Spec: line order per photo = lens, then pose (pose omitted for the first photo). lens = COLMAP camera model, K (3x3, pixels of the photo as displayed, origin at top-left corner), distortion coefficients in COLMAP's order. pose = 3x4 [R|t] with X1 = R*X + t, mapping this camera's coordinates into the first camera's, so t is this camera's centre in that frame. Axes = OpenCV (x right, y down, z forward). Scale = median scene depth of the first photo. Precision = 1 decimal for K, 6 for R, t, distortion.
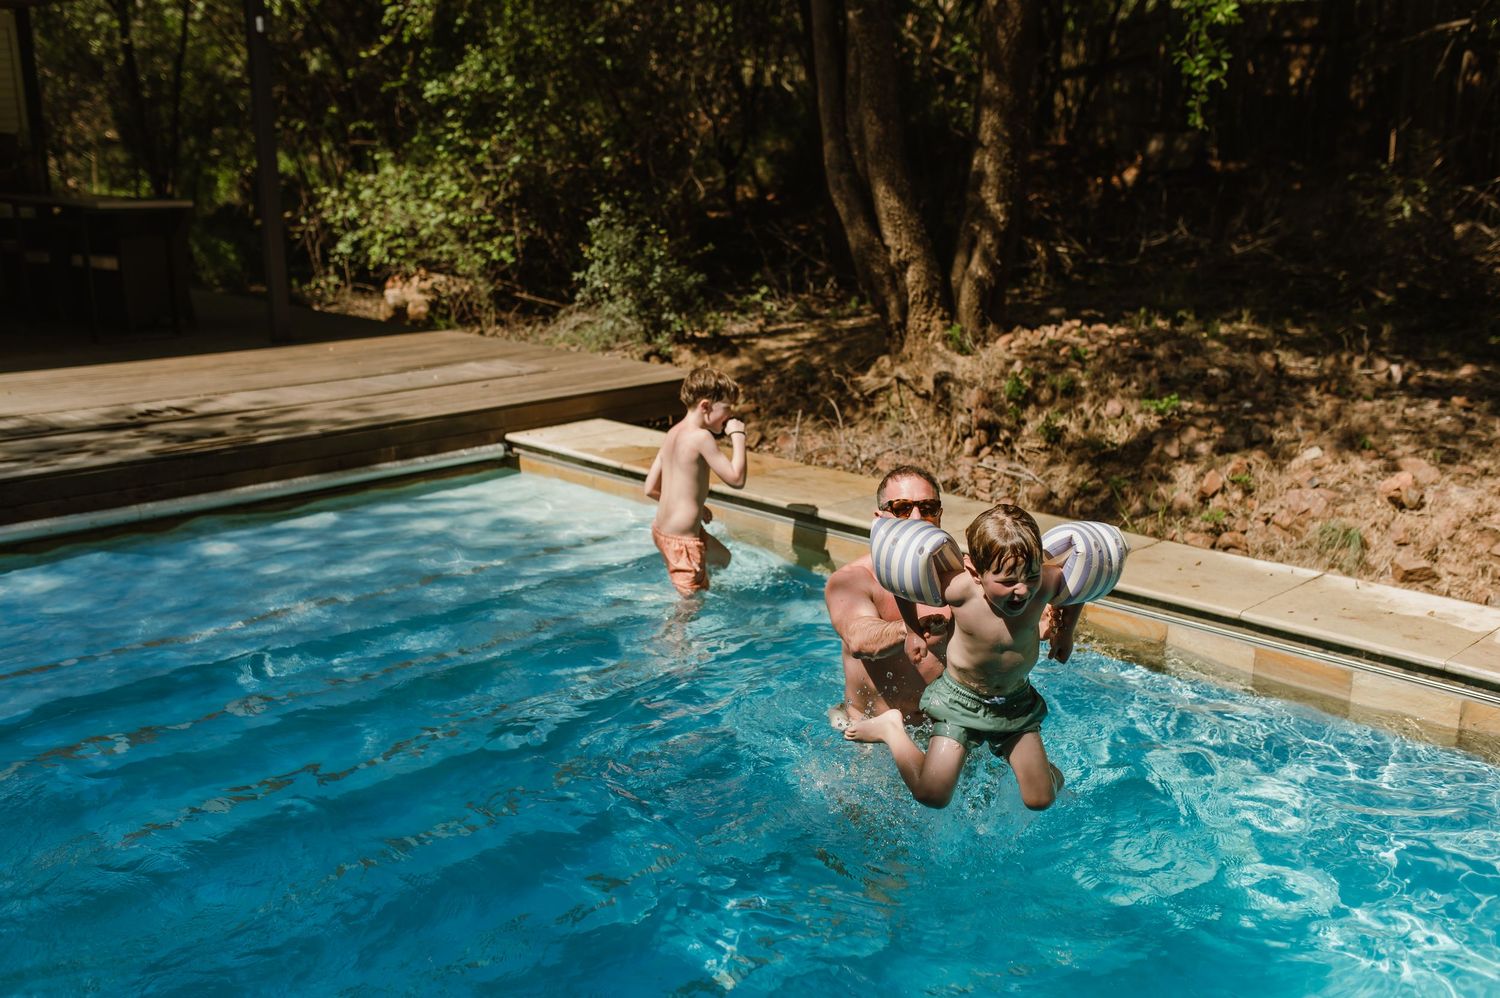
lens RADIAL K [[1430.9, 0, 750.0], [0, 1430.9, 499.0], [0, 0, 1]] dist [0.006370, 0.040863]
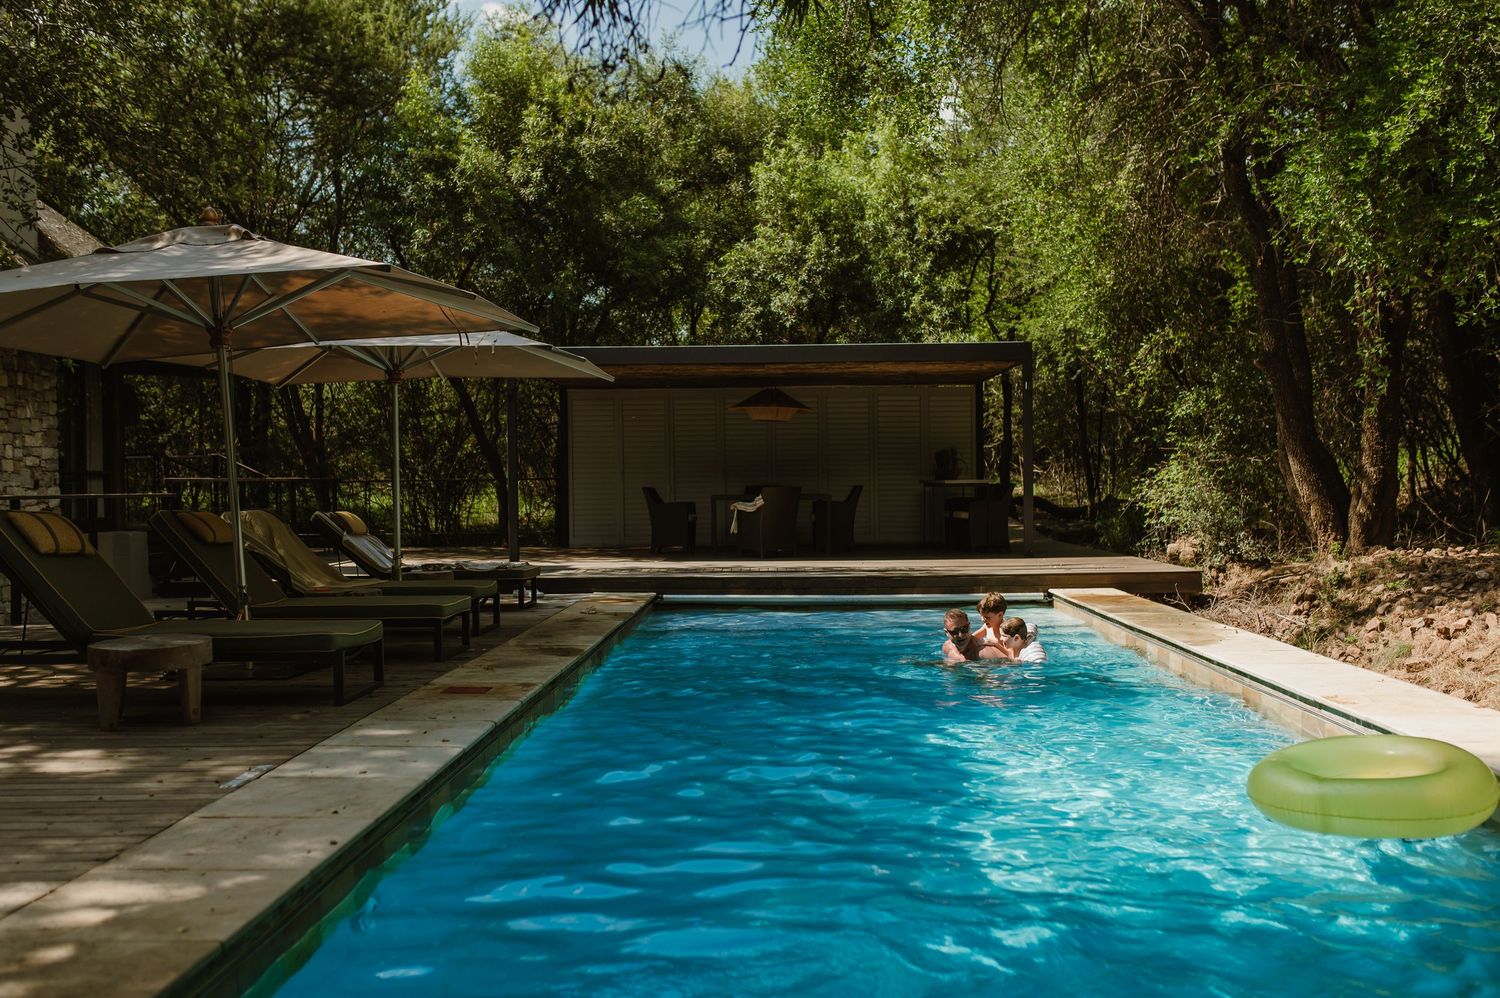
lens RADIAL K [[1457.1, 0, 750.0], [0, 1457.1, 499.0], [0, 0, 1]] dist [0.010296, 0.011931]
pose [[0.693997, -0.004021, -0.719967, 0.652927], [-0.159230, 0.974365, -0.158928, 0.144168], [0.702150, 0.224936, 0.675566, -0.414056]]
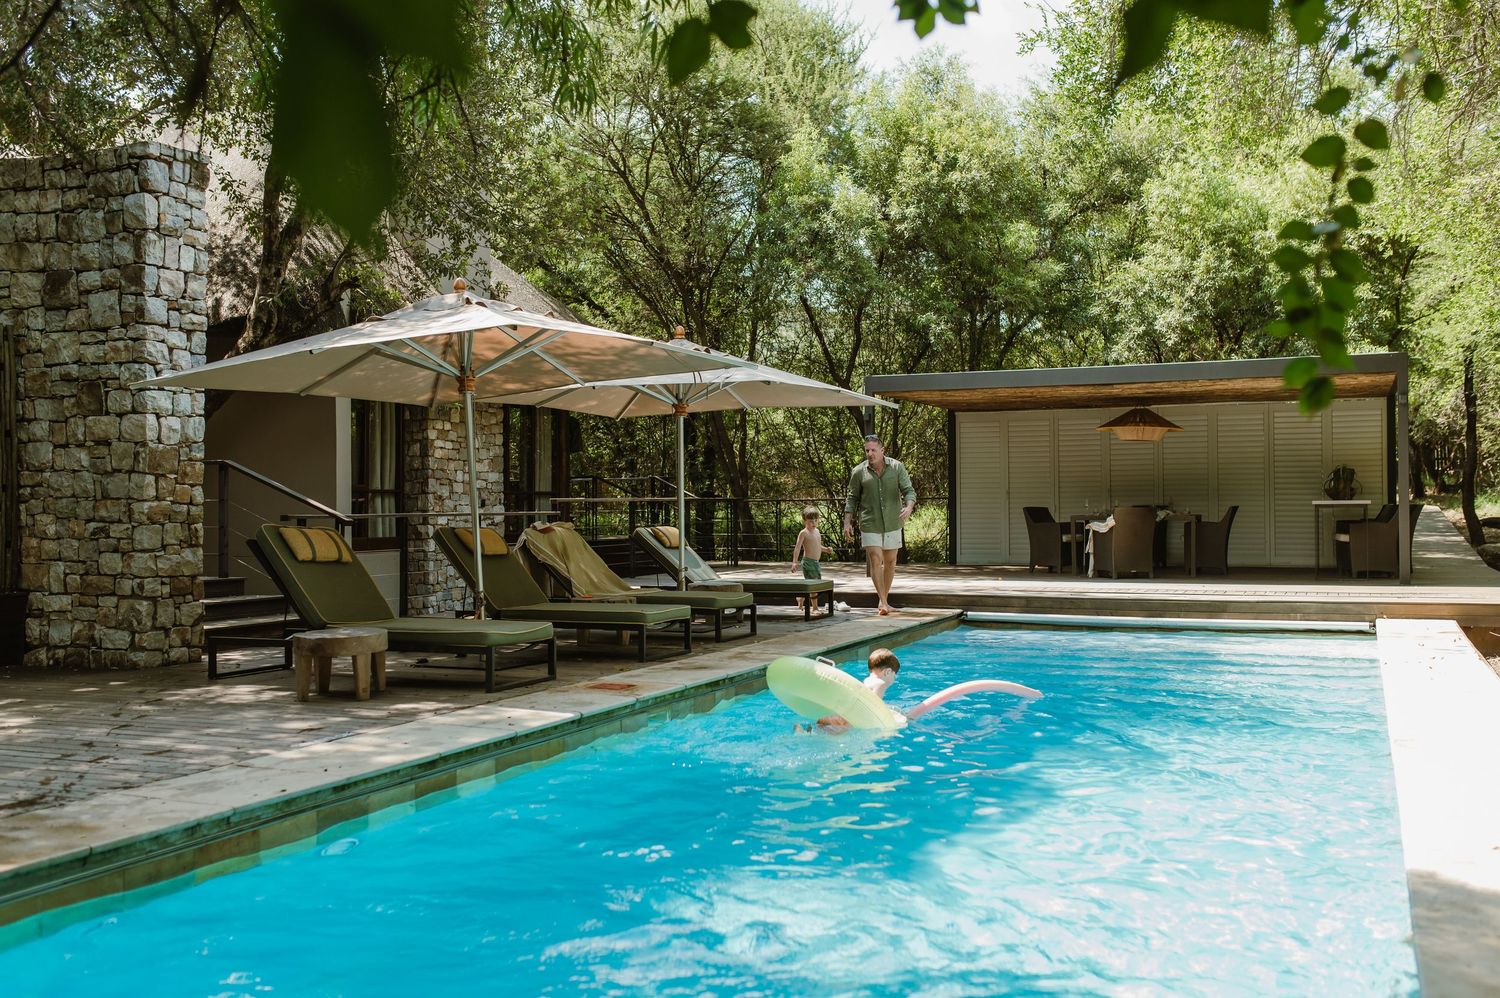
lens RADIAL K [[1430.9, 0, 750.0], [0, 1430.9, 499.0], [0, 0, 1]] dist [0.006370, 0.040863]
pose [[0.379710, -0.011862, -0.925030, 0.817499], [-0.212185, 0.972144, -0.099565, 0.105928], [0.900443, 0.234084, 0.366616, -0.260640]]
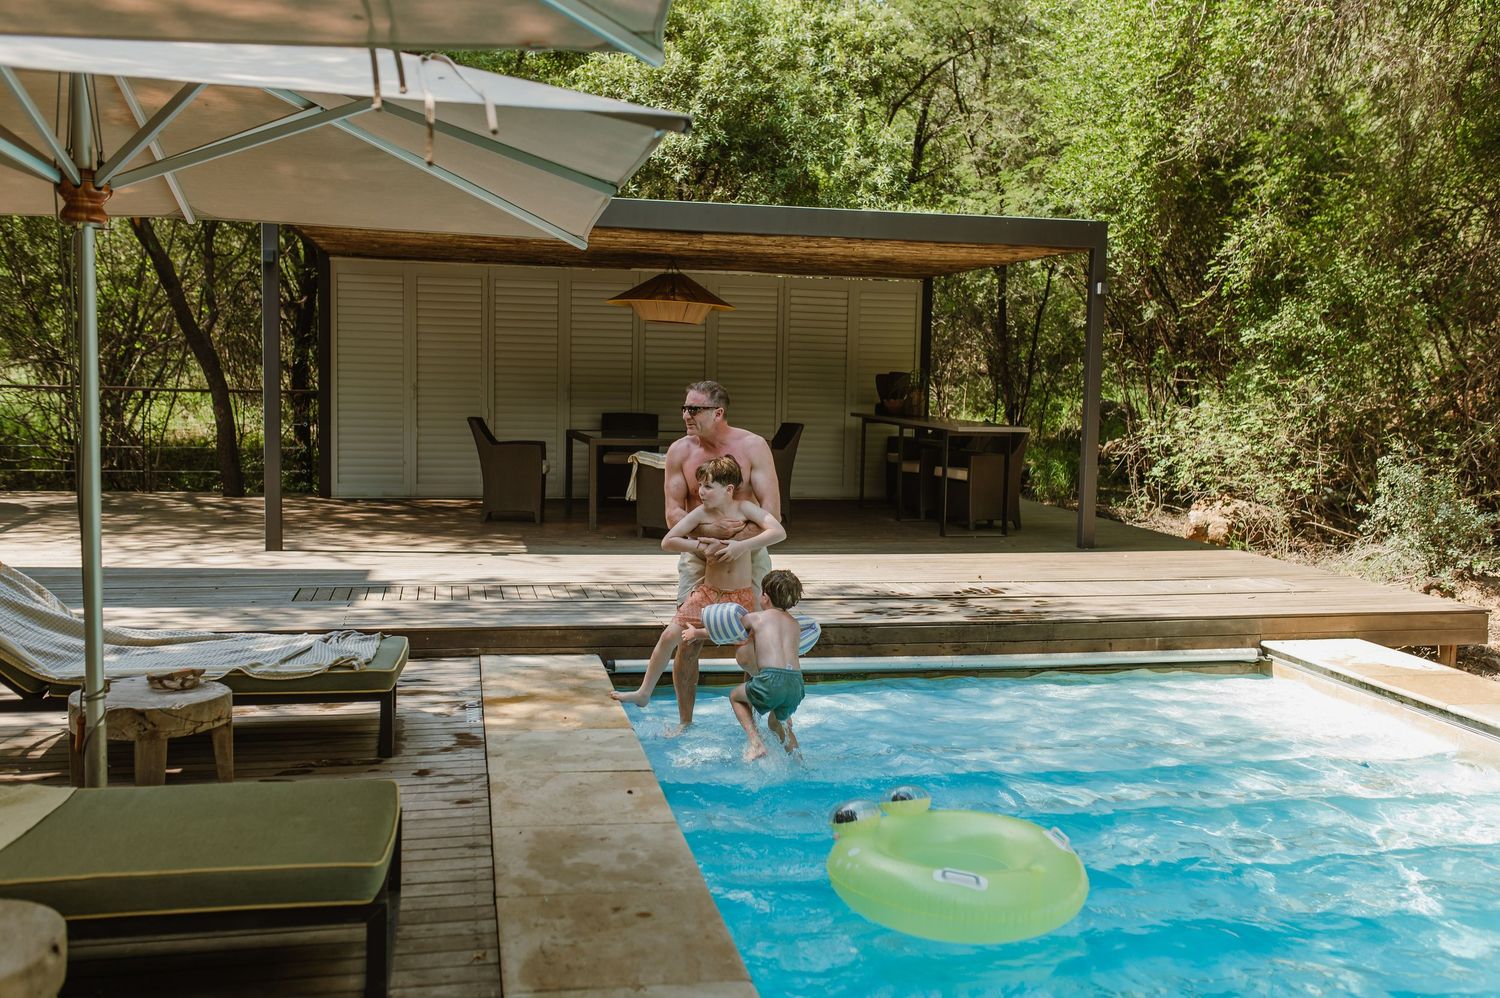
lens RADIAL K [[1419.4, 0, 753.4], [0, 1419.4, 479.8], [0, 0, 1]] dist [0.007579, 0.007020]
pose [[0.841182, 0.057478, -0.537688, 0.058317], [-0.147743, 0.980931, -0.126276, 0.020937], [0.520177, 0.185660, 0.833634, -0.102440]]
